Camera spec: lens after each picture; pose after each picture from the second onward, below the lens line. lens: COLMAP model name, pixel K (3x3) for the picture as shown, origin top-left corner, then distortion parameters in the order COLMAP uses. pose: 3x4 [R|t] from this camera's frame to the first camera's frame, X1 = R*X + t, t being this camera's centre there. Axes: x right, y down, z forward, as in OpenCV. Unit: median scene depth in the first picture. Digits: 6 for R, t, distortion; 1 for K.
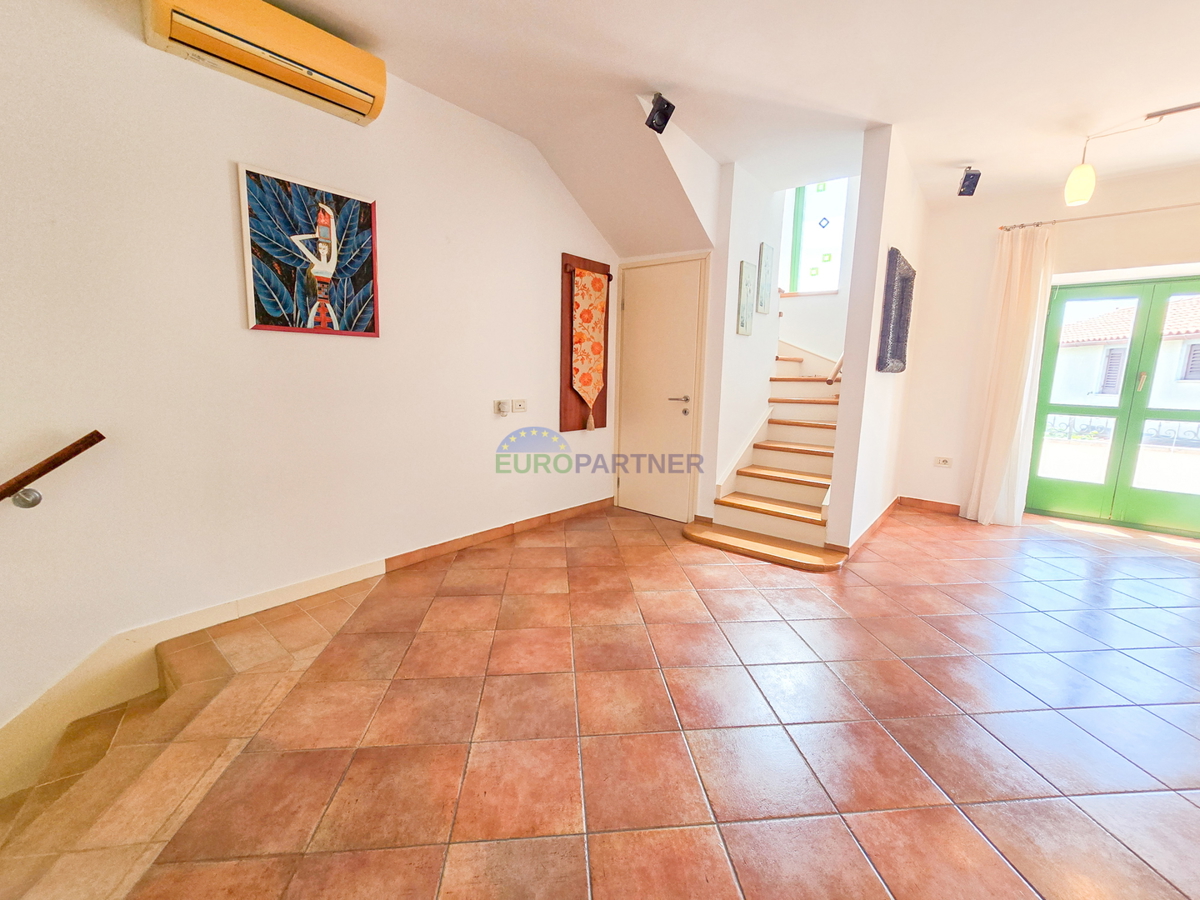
lens RADIAL K [[493.5, 0, 604.6], [0, 493.5, 448.3], [0, 0, 1]] dist [-0.004405, -0.000677]
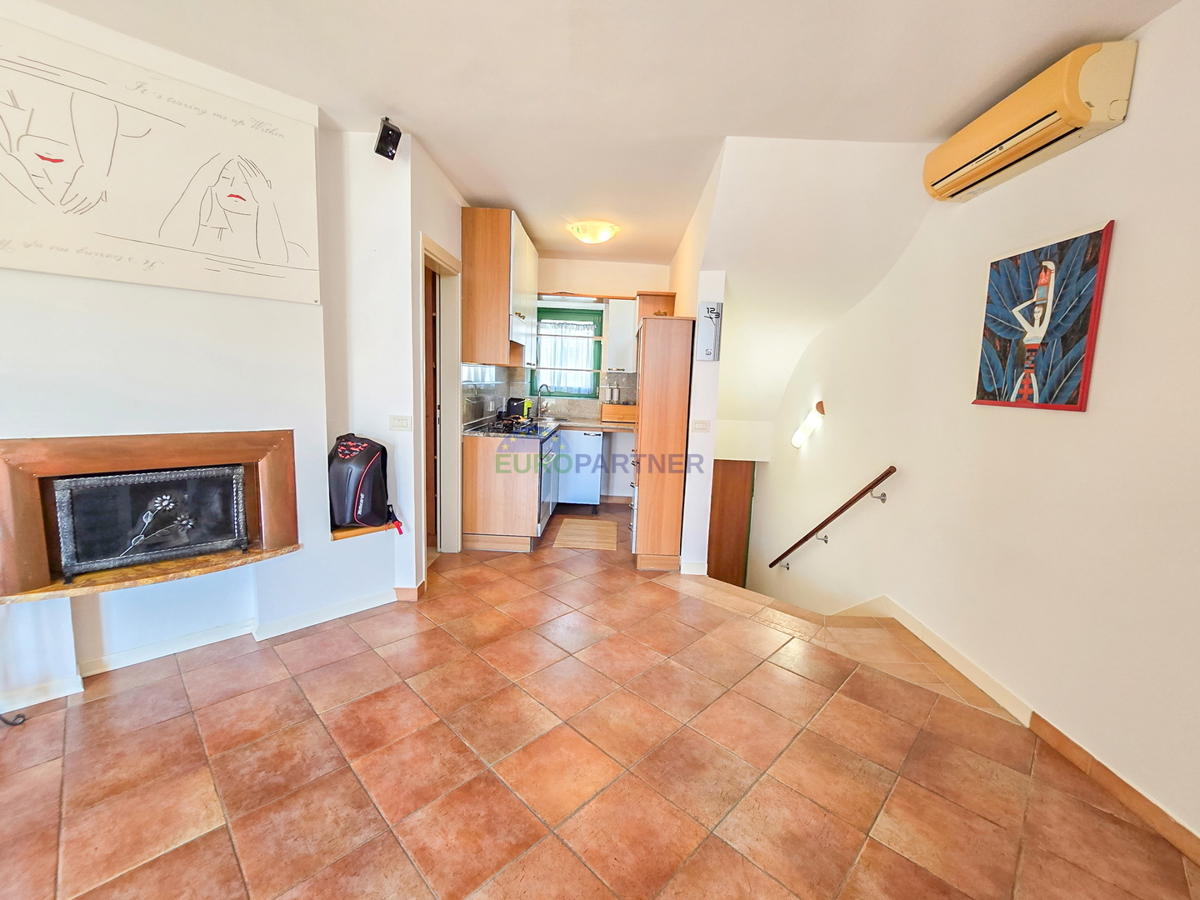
lens RADIAL K [[493.5, 0, 605.7], [0, 493.5, 447.8], [0, 0, 1]] dist [-0.004405, -0.000677]
pose [[-0.768954, 0.039806, -0.638063, 0.579517], [-0.151895, 0.958104, 0.242826, -0.269586], [0.620997, 0.283641, -0.730692, 1.225474]]
